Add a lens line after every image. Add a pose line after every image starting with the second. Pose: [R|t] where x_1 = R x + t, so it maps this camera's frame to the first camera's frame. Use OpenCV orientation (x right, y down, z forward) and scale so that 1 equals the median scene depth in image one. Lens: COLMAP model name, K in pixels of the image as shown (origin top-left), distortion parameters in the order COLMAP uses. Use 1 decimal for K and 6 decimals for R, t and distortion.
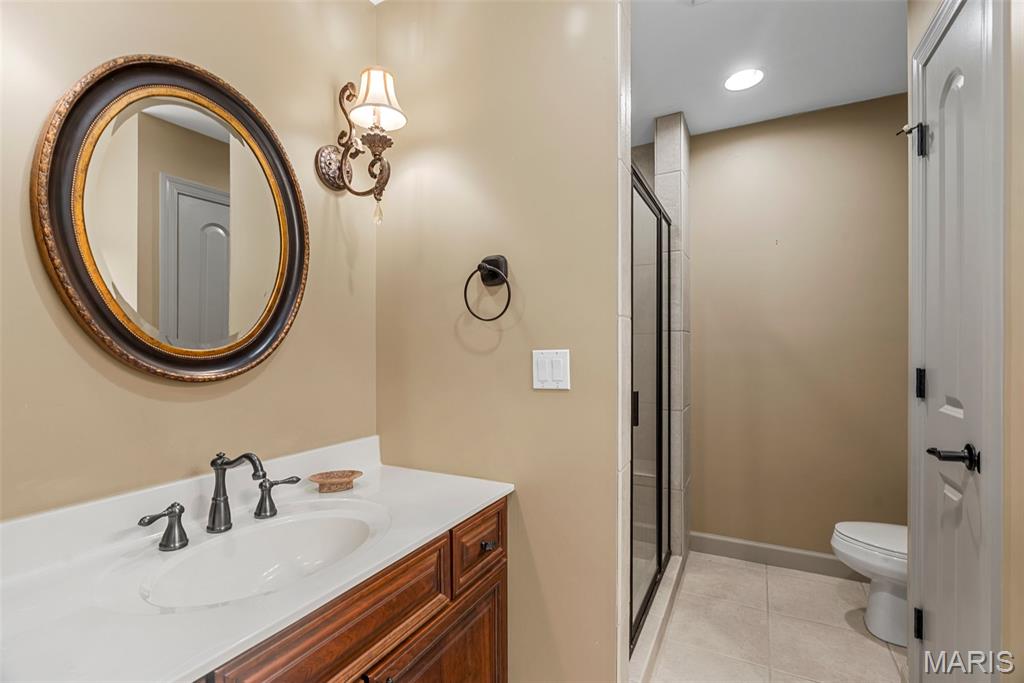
lens RADIAL K [[471.7, 0, 511.6], [0, 471.7, 350.8], [0, 0, 1]] dist [0.000486, -0.000238]
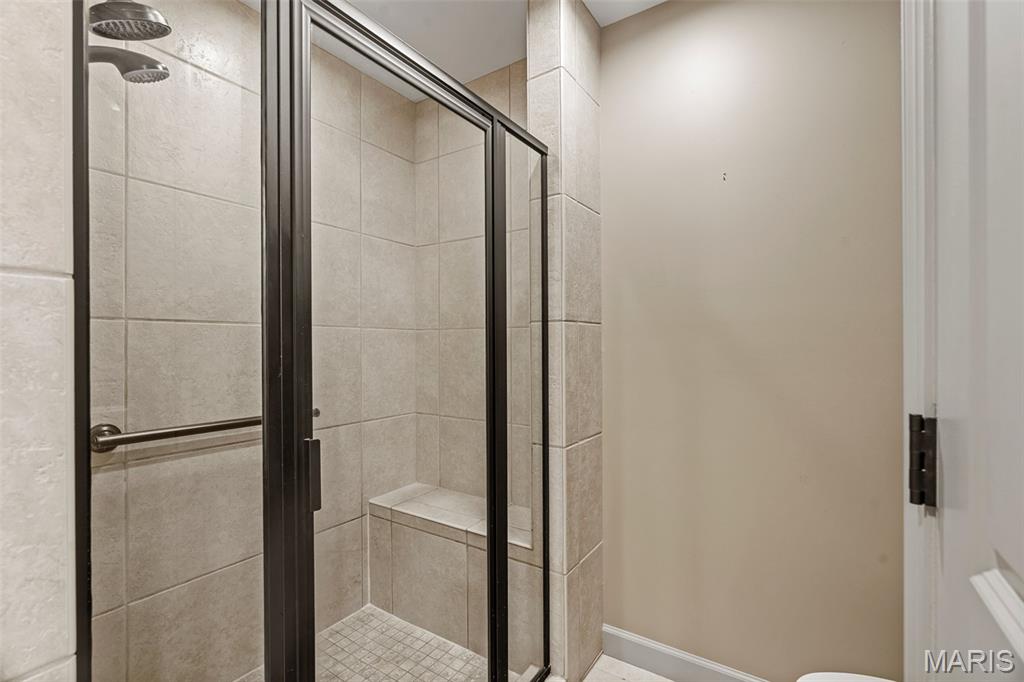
lens RADIAL K [[461.6, 0, 511.1], [0, 461.6, 348.0], [0, 0, 1]] dist [-0.002302, -0.000284]
pose [[0.992965, -0.002771, -0.118373, 0.489396], [0.002635, 0.999996, -0.001307, -0.007940], [0.118376, 0.000986, 0.992968, 0.510230]]
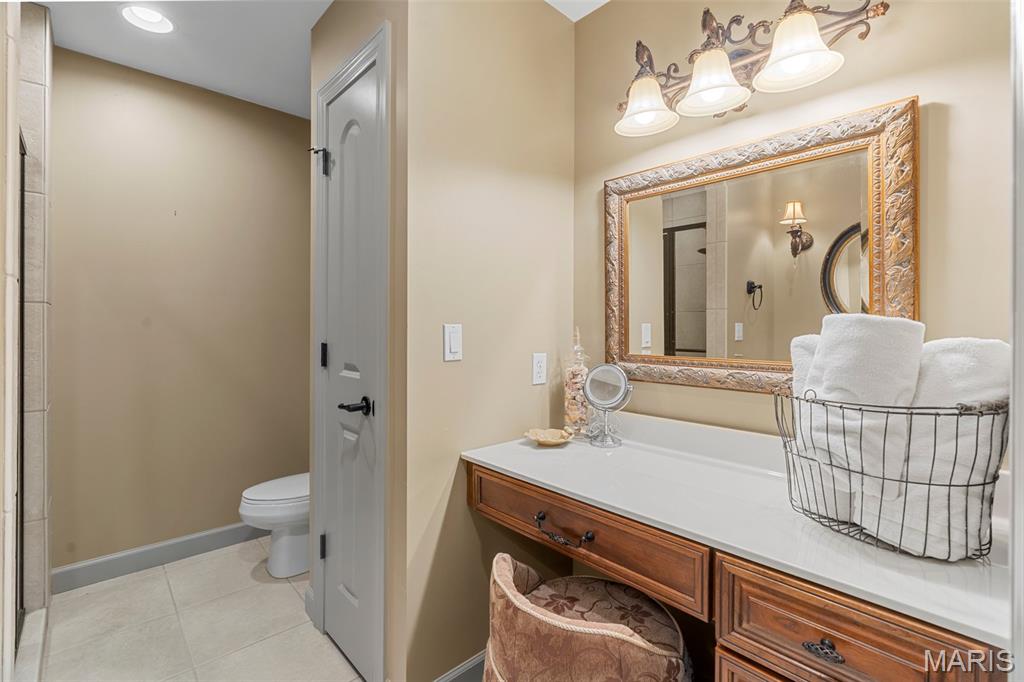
lens RADIAL K [[459.5, 0, 511.4], [0, 459.5, 327.7], [0, 0, 1]] dist [0.001263, 0.000813]
pose [[0.343458, 0.002333, 0.939165, -0.090581], [0.001955, 0.999993, -0.003199, 0.001084], [-0.939166, 0.002935, 0.343451, 0.085951]]
